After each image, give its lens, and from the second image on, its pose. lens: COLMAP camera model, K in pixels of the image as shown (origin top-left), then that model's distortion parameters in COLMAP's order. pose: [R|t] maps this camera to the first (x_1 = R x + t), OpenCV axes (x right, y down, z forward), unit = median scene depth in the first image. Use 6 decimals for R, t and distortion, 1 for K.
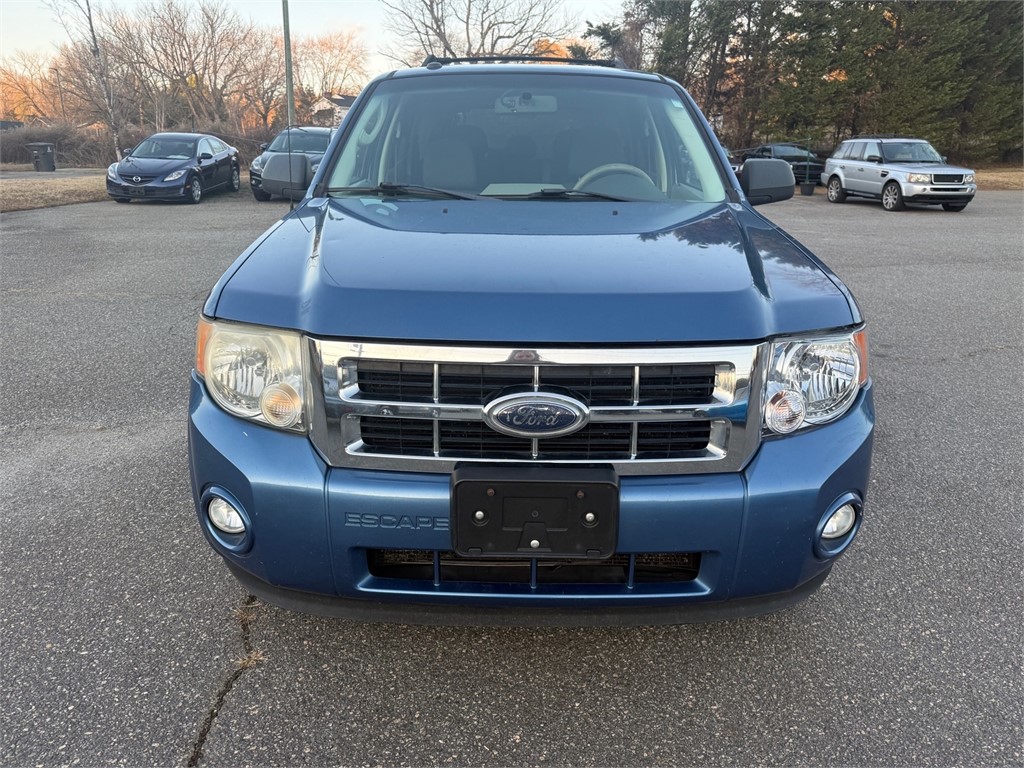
lens RADIAL K [[722.3, 0, 510.1], [0, 722.3, 387.9], [0, 0, 1]] dist [0.003752, -0.006324]
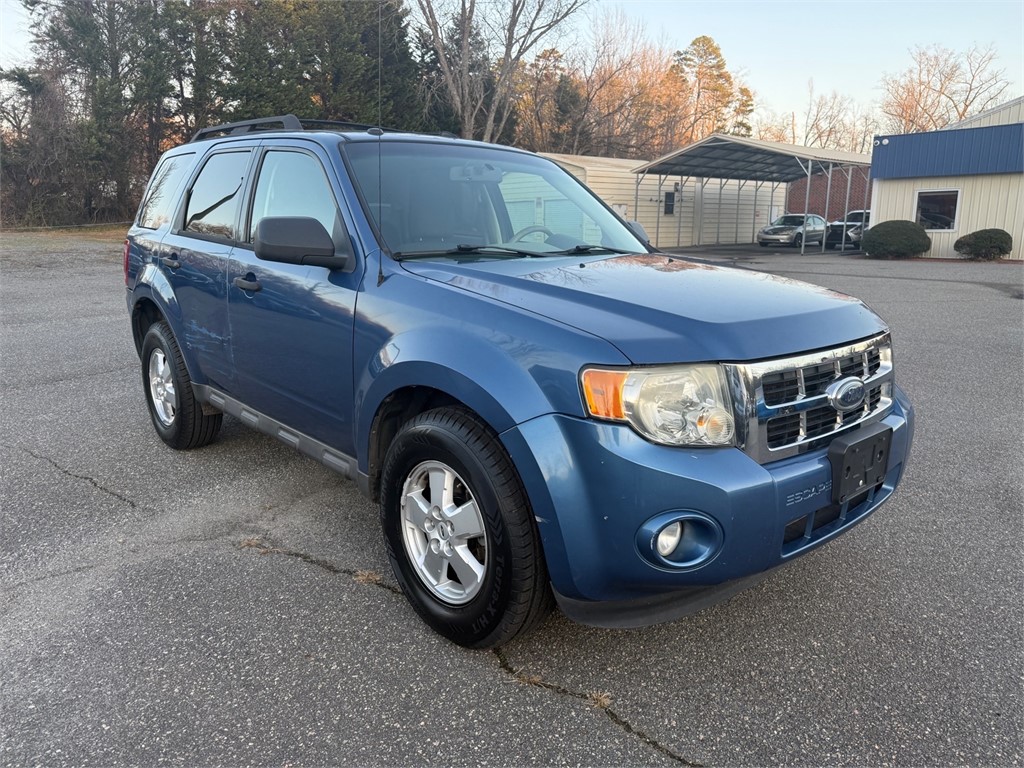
lens RADIAL K [[726.7, 0, 513.3], [0, 726.7, 390.7], [0, 0, 1]] dist [0.026580, -0.041024]
pose [[0.742578, -0.156614, 0.651192, -0.116461], [0.205539, 0.978648, 0.000985, -0.008840], [-0.637442, 0.133114, 0.758913, 0.025824]]
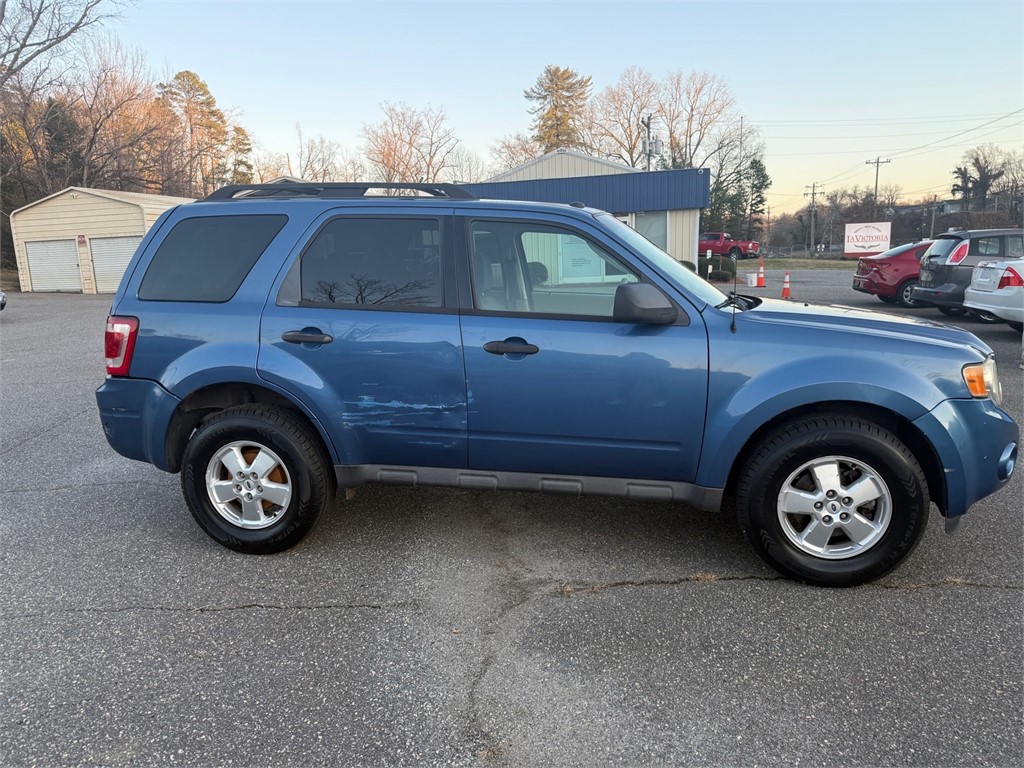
lens RADIAL K [[715.7, 0, 512.0], [0, 715.7, 384.0], [0, 0, 1]] dist [0.032644, -0.020162]
pose [[0.187336, -0.191943, 0.963360, -0.217072], [0.324647, 0.937711, 0.123701, -0.059001], [-0.927097, 0.289578, 0.237981, 0.152198]]
